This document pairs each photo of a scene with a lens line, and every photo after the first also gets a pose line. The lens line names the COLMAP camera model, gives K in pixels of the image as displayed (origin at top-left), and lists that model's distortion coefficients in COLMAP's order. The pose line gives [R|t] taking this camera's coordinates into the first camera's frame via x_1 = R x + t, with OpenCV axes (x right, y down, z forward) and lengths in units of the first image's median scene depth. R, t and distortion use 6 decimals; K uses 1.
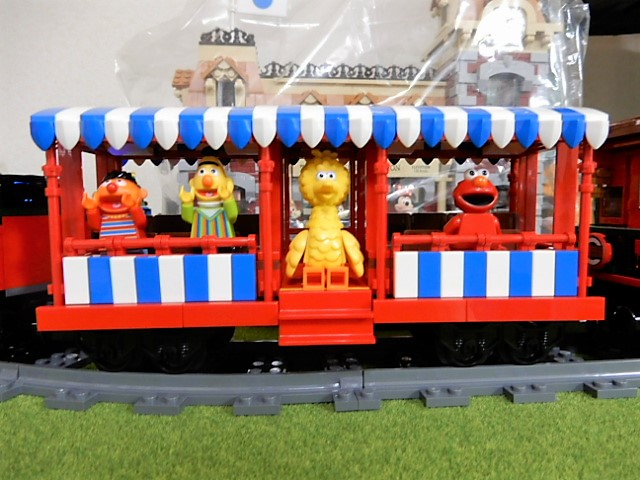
lens RADIAL K [[482.0, 0, 320.0], [0, 482.0, 240.0], [0, 0, 1]] dist [0.048995, -0.003198]
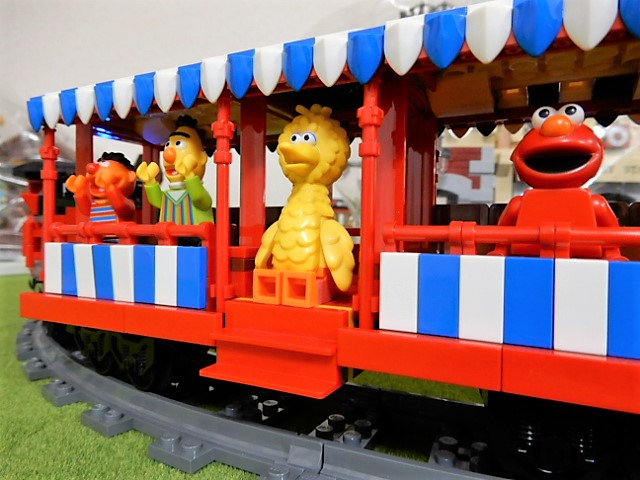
lens RADIAL K [[482.0, 0, 320.0], [0, 482.0, 240.0], [0, 0, 1]] dist [0.048995, -0.003198]
pose [[0.860339, 0.025373, -0.509090, 0.393144], [-0.062558, 0.996466, -0.056056, 0.048630], [0.505868, 0.080075, 0.858886, 0.440236]]
